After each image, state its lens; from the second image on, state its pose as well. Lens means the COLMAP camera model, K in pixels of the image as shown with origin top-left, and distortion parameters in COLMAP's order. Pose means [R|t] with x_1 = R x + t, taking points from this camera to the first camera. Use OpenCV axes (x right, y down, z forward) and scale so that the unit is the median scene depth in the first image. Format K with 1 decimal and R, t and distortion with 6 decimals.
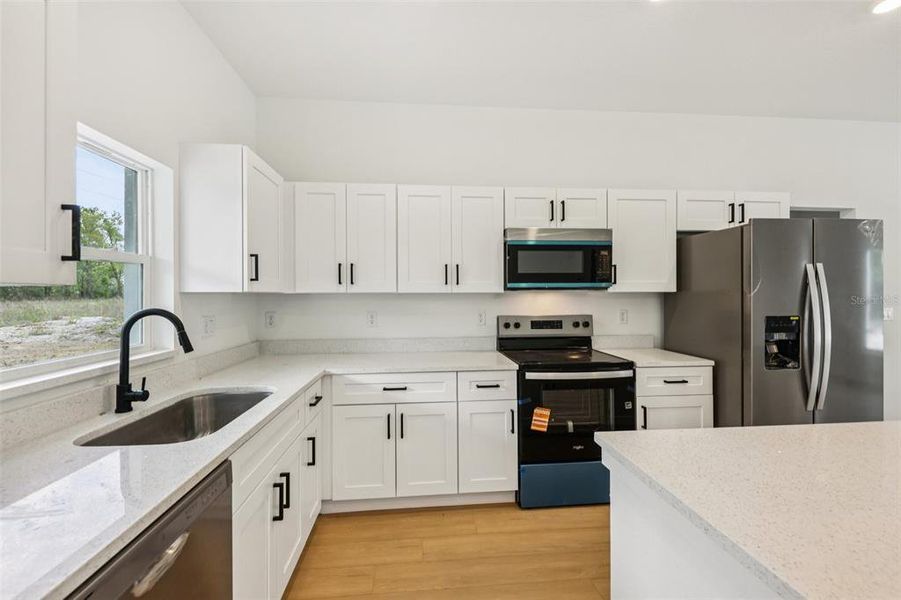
lens RADIAL K [[368.5, 0, 448.8], [0, 368.5, 295.5], [0, 0, 1]] dist [0.015269, -0.006413]
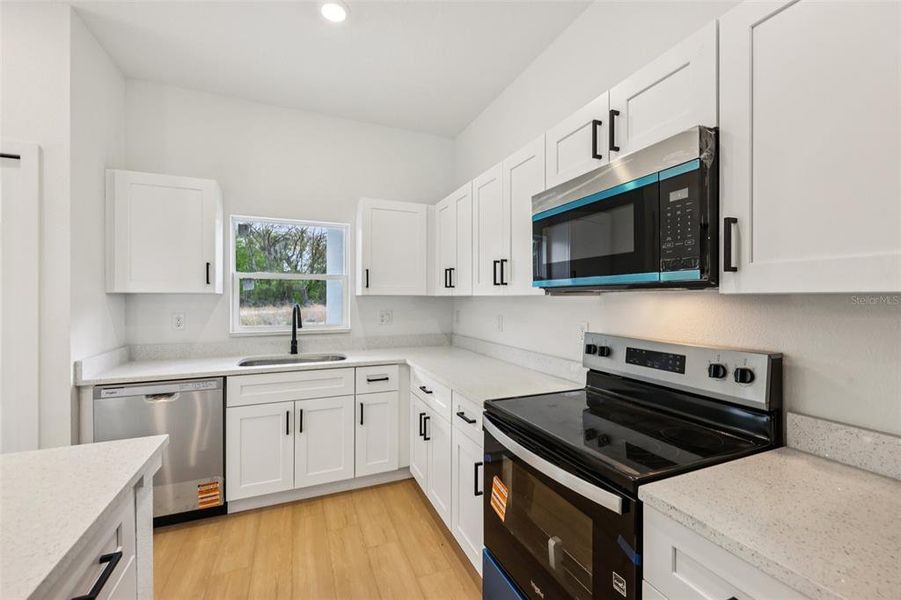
lens RADIAL K [[372.1, 0, 450.2], [0, 372.1, 298.5], [0, 0, 1]] dist [0.000930, -0.000194]
pose [[0.310211, 0.006656, -0.950644, 0.736911], [-0.004679, 0.999974, 0.005474, -0.005500], [0.950656, 0.002750, 0.310235, 0.649390]]
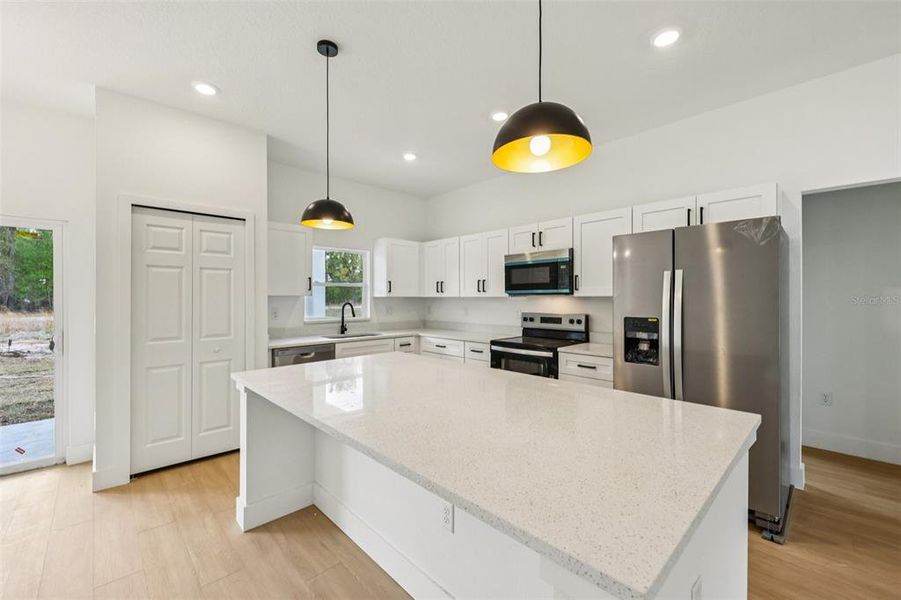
lens RADIAL K [[370.4, 0, 450.5], [0, 370.4, 300.0], [0, 0, 1]] dist [0.007695, -0.000186]
pose [[0.625521, 0.006790, -0.780178, 1.227637], [-0.001638, 0.999971, 0.007389, -0.005815], [0.780206, -0.003344, 0.625514, -0.157923]]
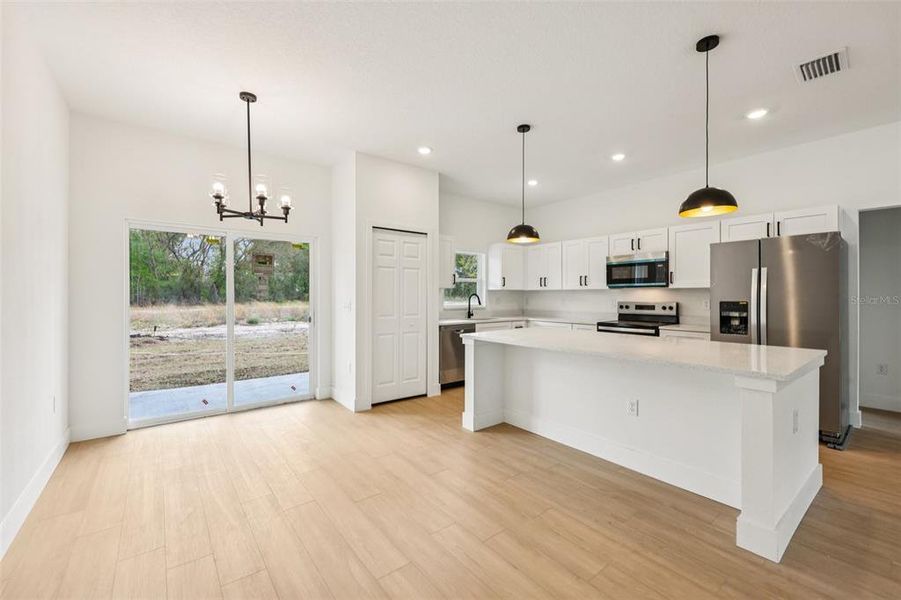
lens RADIAL K [[368.5, 0, 448.8], [0, 368.5, 295.5], [0, 0, 1]] dist [0.015269, -0.006413]
pose [[0.548027, 0.003732, -0.836453, 1.354493], [-0.004628, 0.999988, 0.001429, 0.027571], [0.836448, 0.003088, 0.548038, -0.804427]]
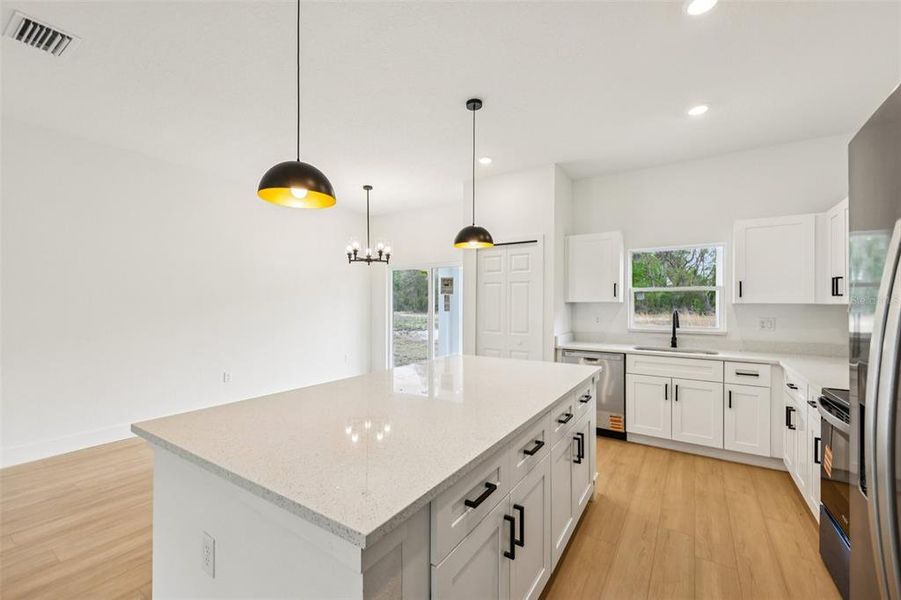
lens RADIAL K [[370.4, 0, 450.5], [0, 370.4, 300.0], [0, 0, 1]] dist [0.007695, -0.000186]
pose [[-0.615614, -0.006411, -0.788022, 1.259629], [-0.004395, 0.999979, -0.004702, -0.009561], [0.788036, 0.000569, -0.615629, 0.762246]]
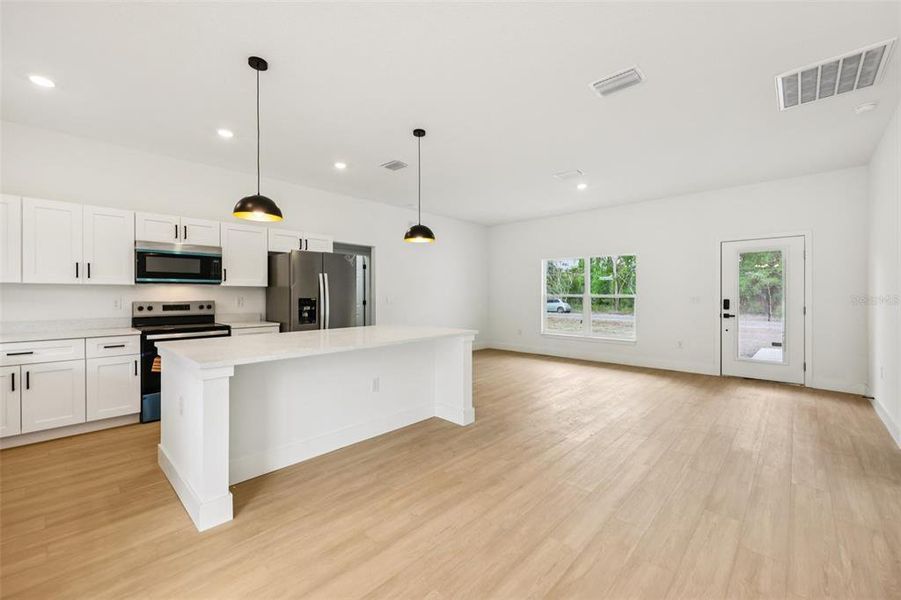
lens RADIAL K [[368.5, 0, 448.8], [0, 368.5, 295.5], [0, 0, 1]] dist [0.015269, -0.006413]
pose [[0.746503, 0.001135, 0.665381, 0.103192], [-0.000838, 0.999999, -0.000765, 0.035189], [-0.665382, 0.000014, 0.746503, -0.912698]]
